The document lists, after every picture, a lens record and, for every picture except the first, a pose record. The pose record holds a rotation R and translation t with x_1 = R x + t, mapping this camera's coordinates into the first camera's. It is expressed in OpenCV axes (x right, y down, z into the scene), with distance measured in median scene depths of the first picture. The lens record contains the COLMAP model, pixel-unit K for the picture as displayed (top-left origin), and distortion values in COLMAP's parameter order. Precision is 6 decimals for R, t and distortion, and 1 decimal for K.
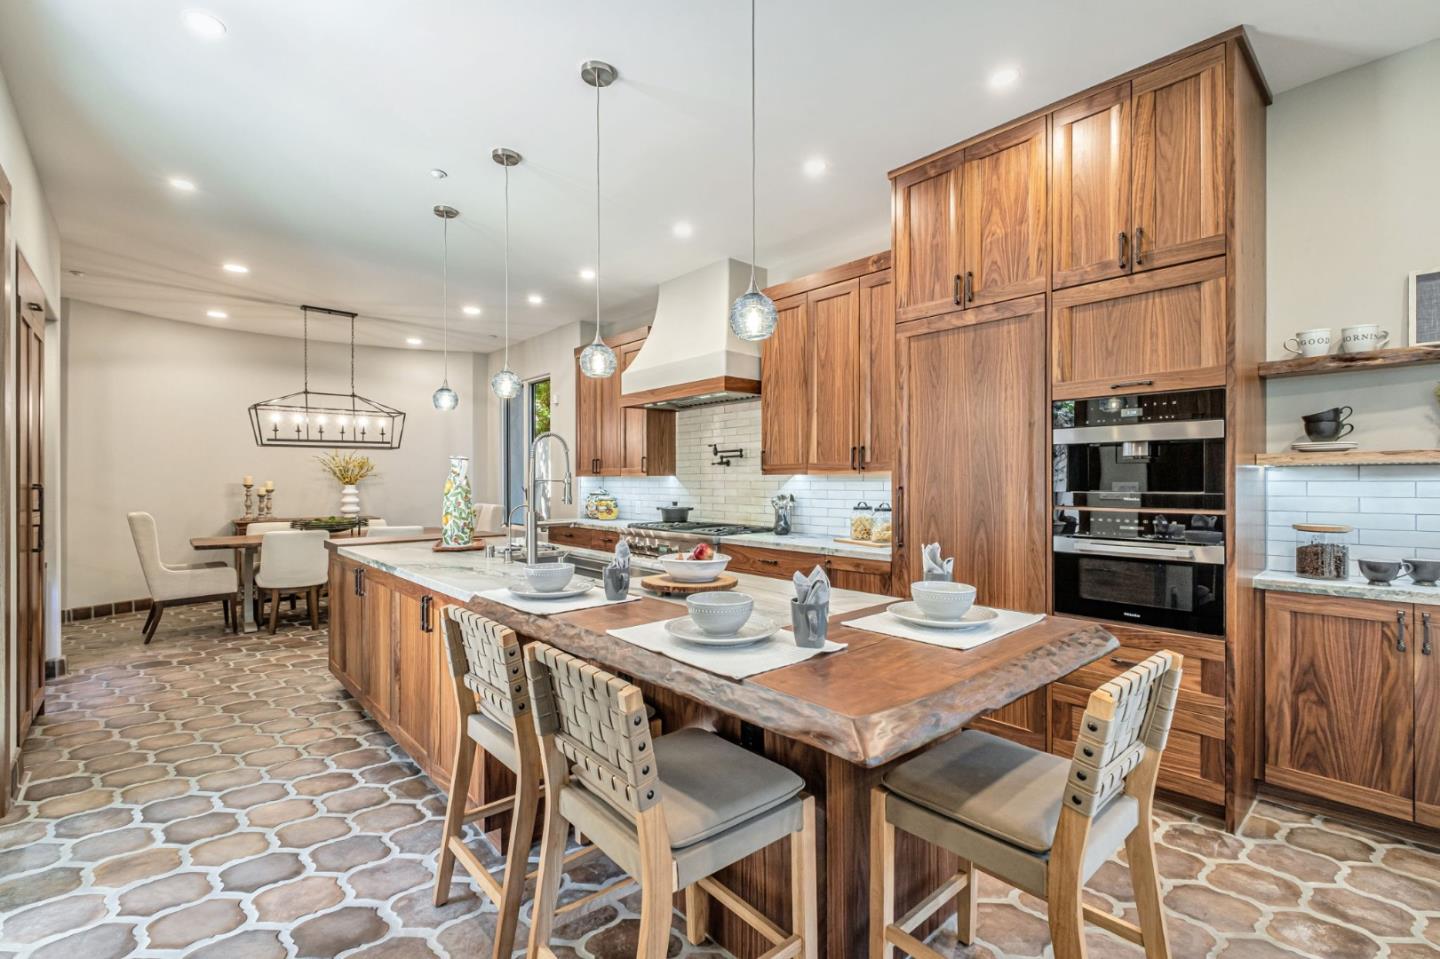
lens RADIAL K [[640.0, 0, 723.2], [0, 640.0, 481.1], [0, 0, 1]] dist [0.006673, -0.004264]
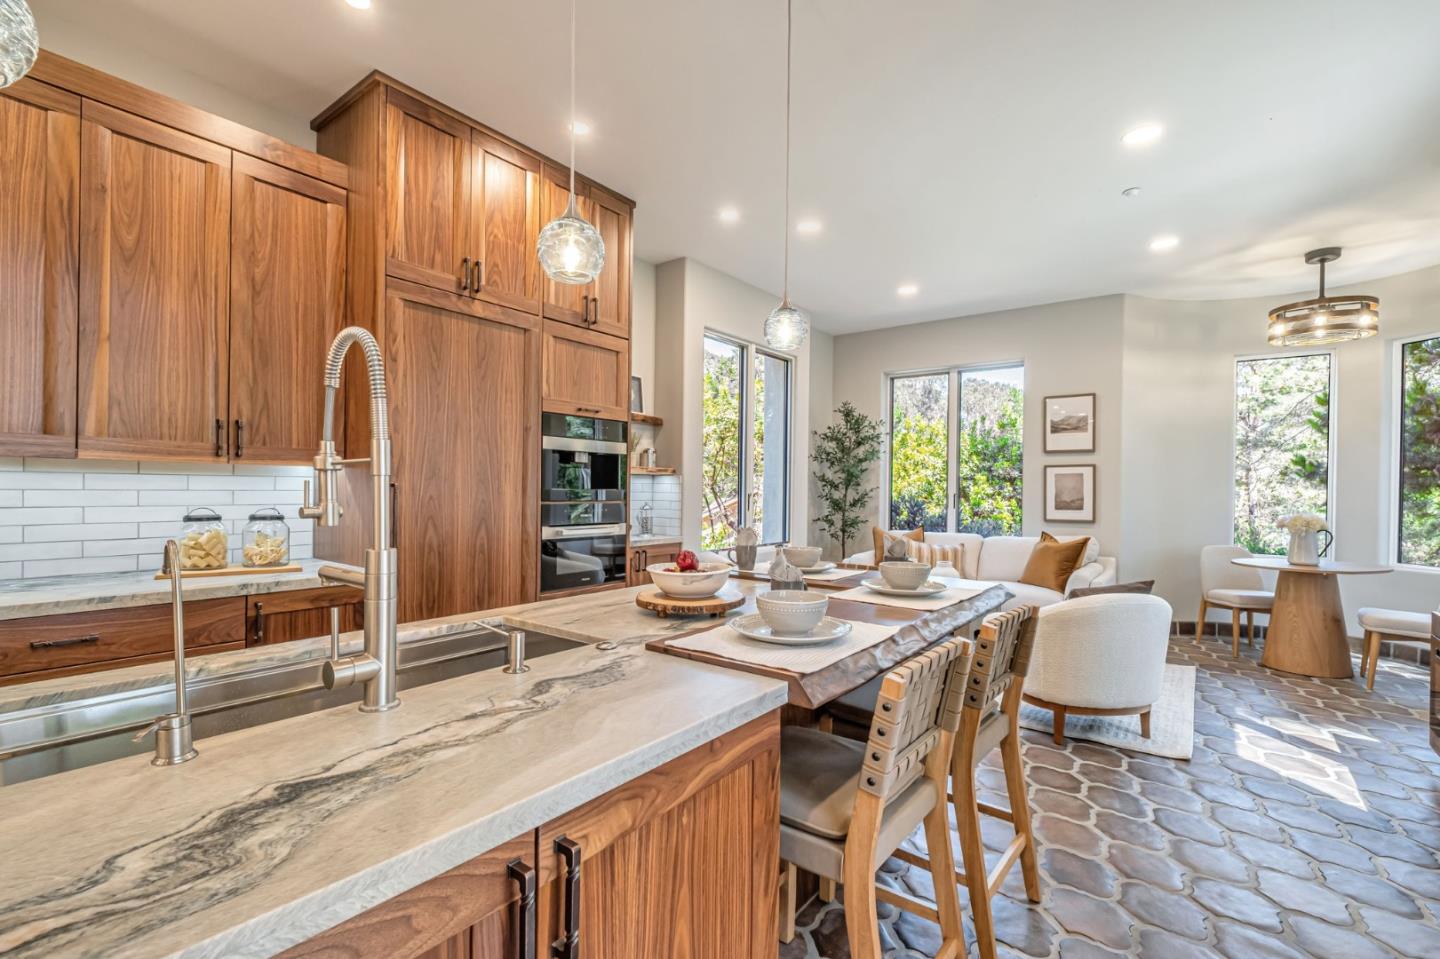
lens RADIAL K [[640.0, 0, 729.0], [0, 640.0, 493.1], [0, 0, 1]] dist [0.006673, -0.004264]
pose [[-0.185347, -0.006874, 0.982649, -0.356679], [-0.010070, 0.999936, 0.005095, 0.007097], [-0.982622, -0.008951, -0.185404, 0.456038]]
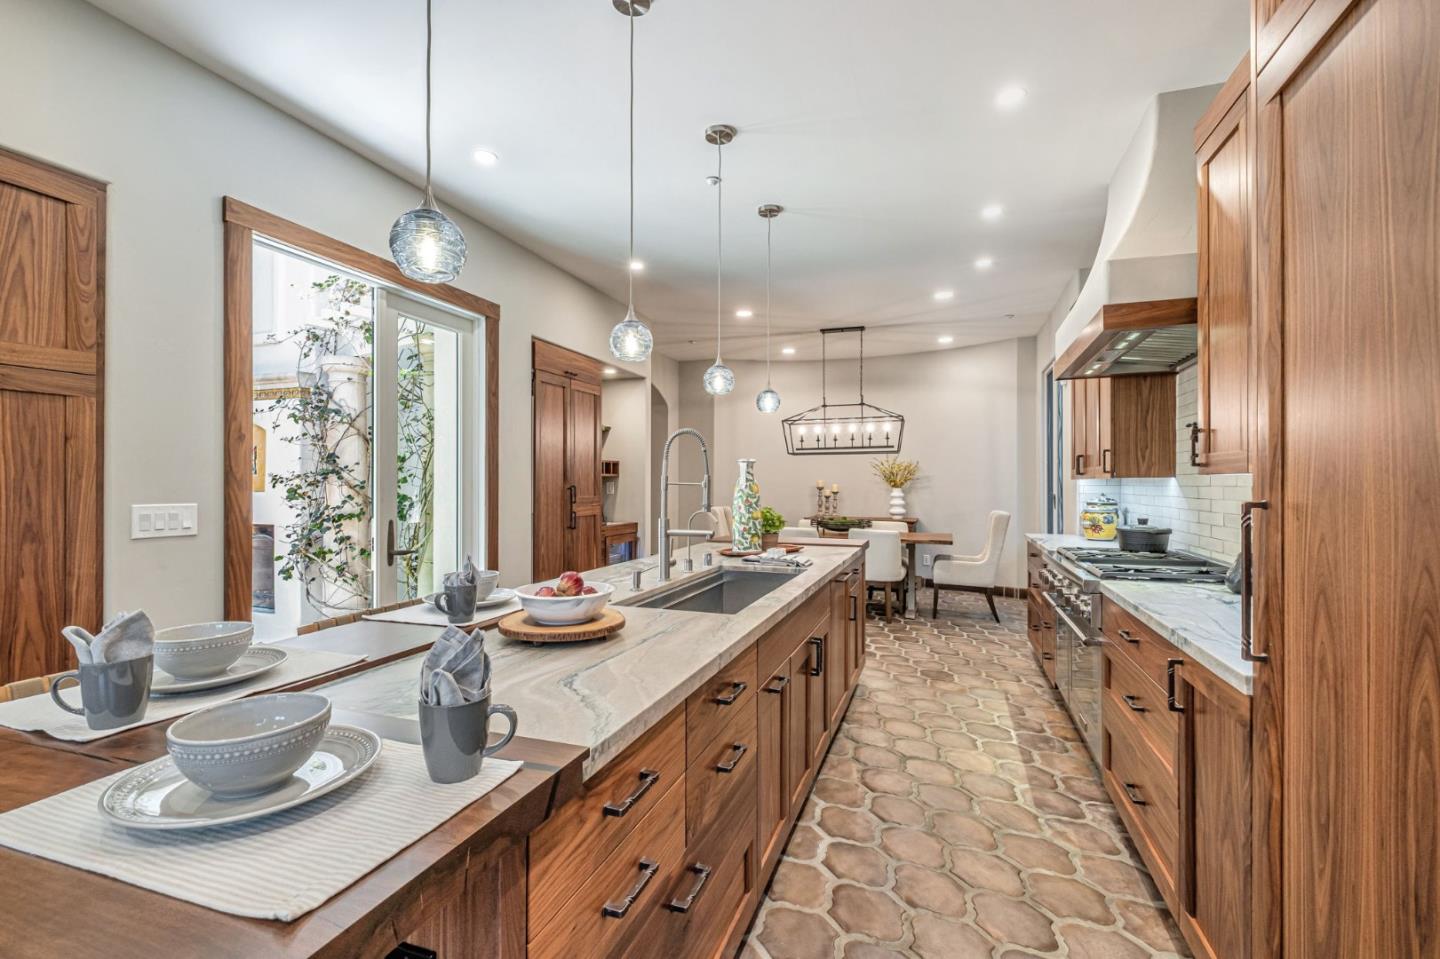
lens RADIAL K [[640.0, 0, 722.1], [0, 640.0, 479.7], [0, 0, 1]] dist [0.006673, -0.004264]
pose [[0.480479, -0.004389, -0.876995, 0.278024], [-0.002158, 0.999979, -0.006187, -0.000875], [0.877003, 0.004865, 0.480460, 0.332698]]
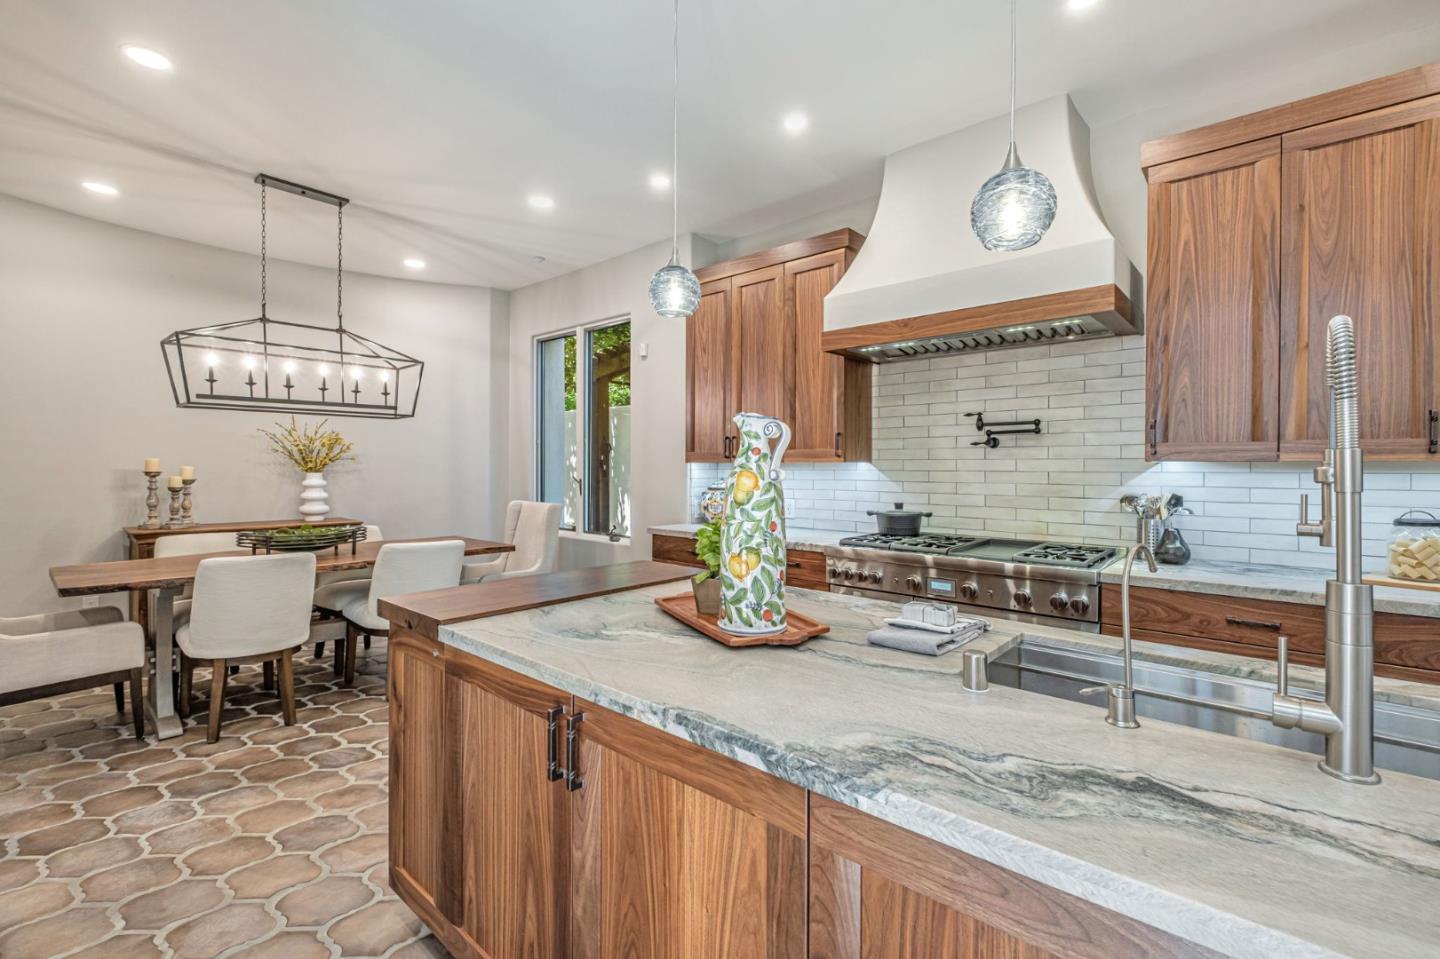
lens RADIAL K [[640.0, 0, 722.5], [0, 640.0, 469.9], [0, 0, 1]] dist [0.006673, -0.004264]
pose [[0.993250, 0.005306, 0.115870, -0.321883], [-0.005582, 0.999982, 0.002058, -0.000908], [-0.115857, -0.002691, 0.993262, 0.386914]]
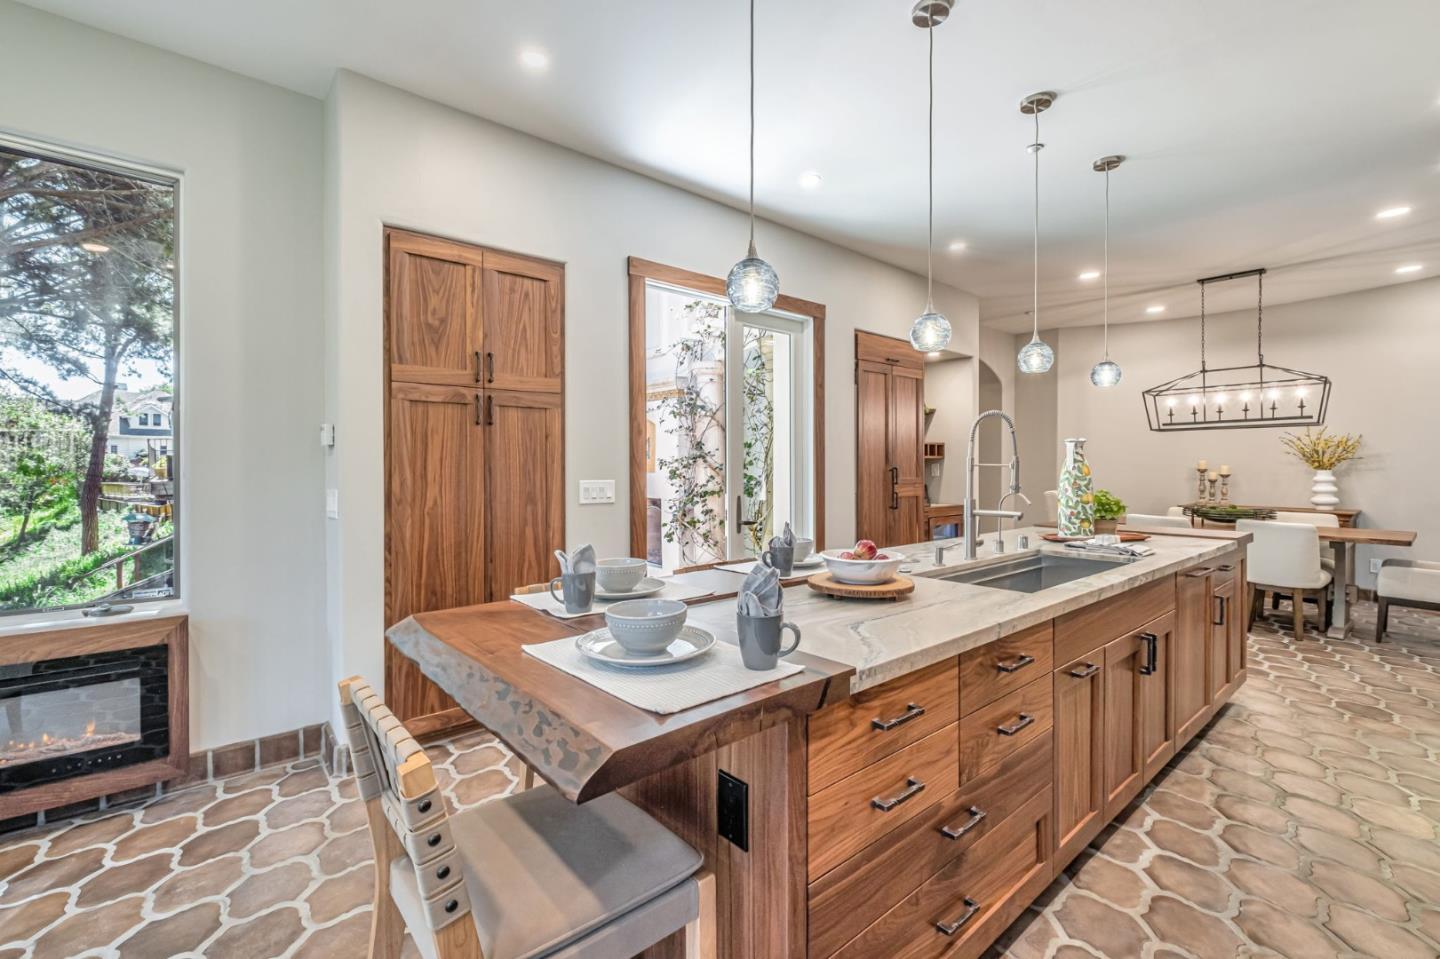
lens RADIAL K [[640.0, 0, 723.7], [0, 640.0, 469.7], [0, 0, 1]] dist [0.006673, -0.004264]
pose [[-0.012631, 0.006231, -0.999901, 0.331694], [0.000858, 0.999980, 0.006221, -0.000401], [0.999920, -0.000779, -0.012636, 0.340921]]
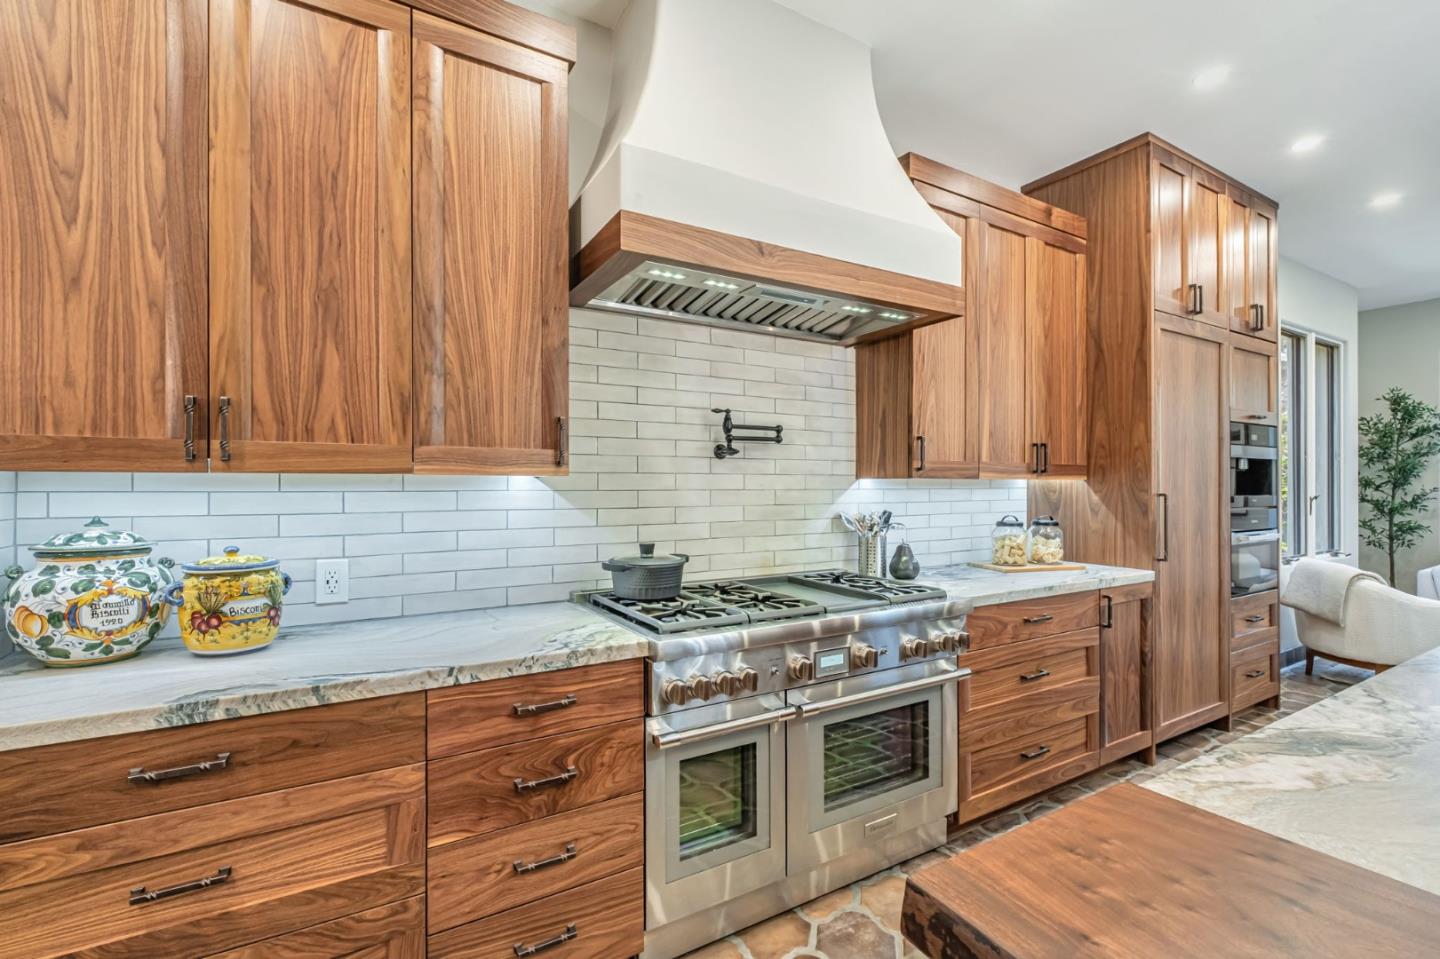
lens RADIAL K [[640.0, 0, 720.3], [0, 640.0, 485.9], [0, 0, 1]] dist [0.006673, -0.004264]
pose [[0.196366, 0.004506, 0.980520, -0.441073], [0.003477, 0.999980, -0.005291, -0.000325], [-0.980525, 0.004449, 0.196346, 0.877288]]
